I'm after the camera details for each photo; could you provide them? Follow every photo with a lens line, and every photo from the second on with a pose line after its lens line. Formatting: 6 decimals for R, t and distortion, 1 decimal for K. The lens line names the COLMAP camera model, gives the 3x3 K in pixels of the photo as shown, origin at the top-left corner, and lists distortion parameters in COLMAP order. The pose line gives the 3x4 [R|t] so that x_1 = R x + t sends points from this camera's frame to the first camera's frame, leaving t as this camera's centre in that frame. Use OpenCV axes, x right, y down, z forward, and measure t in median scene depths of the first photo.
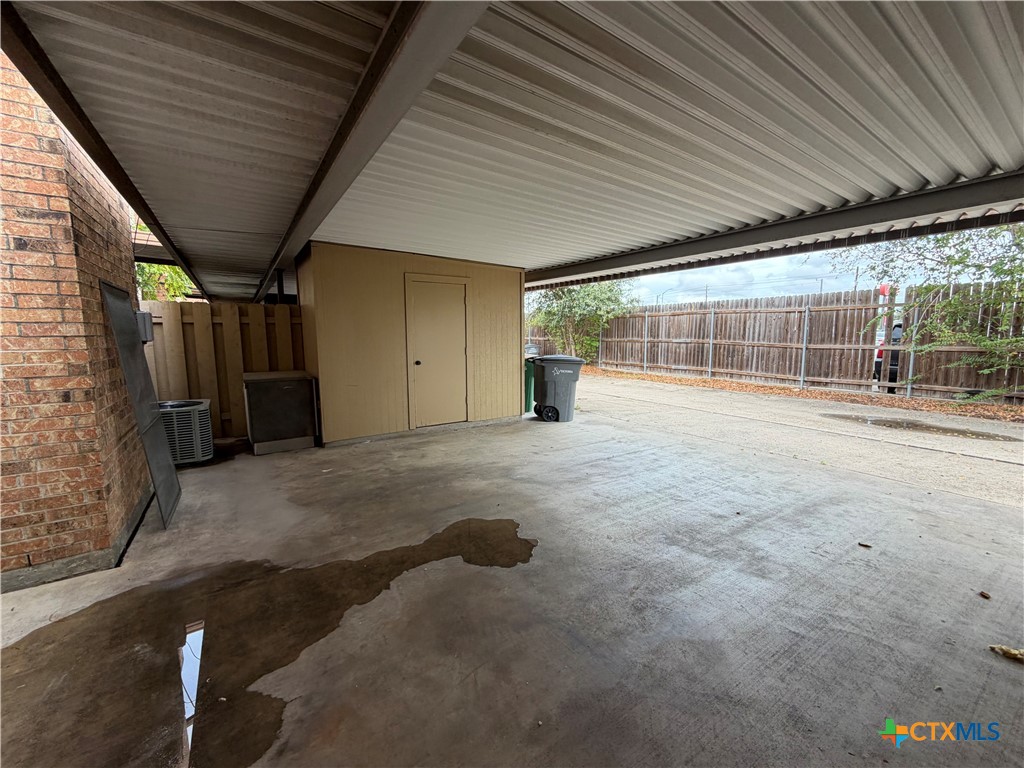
lens RADIAL K [[407.6, 0, 511.2], [0, 407.6, 382.0], [0, 0, 1]] dist [-0.003767, 0.000565]
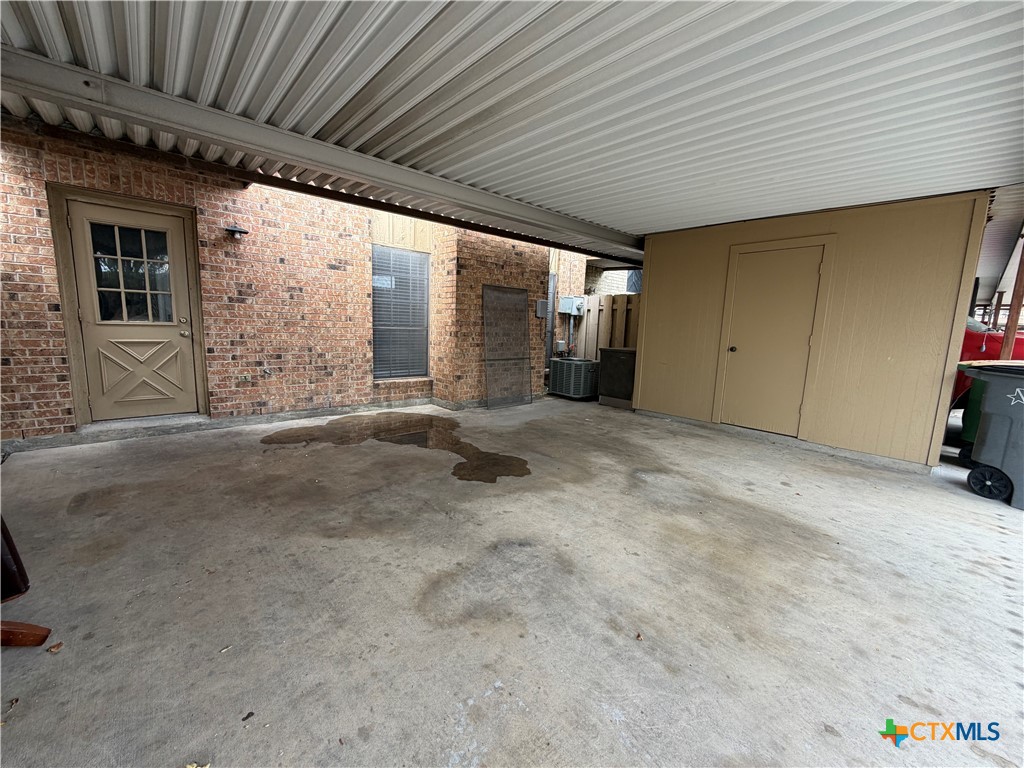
lens RADIAL K [[407.6, 0, 510.7], [0, 407.6, 384.8], [0, 0, 1]] dist [-0.003767, 0.000565]
pose [[0.130708, 0.151774, -0.979735, 1.027351], [-0.148934, 0.980005, 0.131946, -0.030416], [0.980170, 0.128669, 0.150699, 0.757394]]
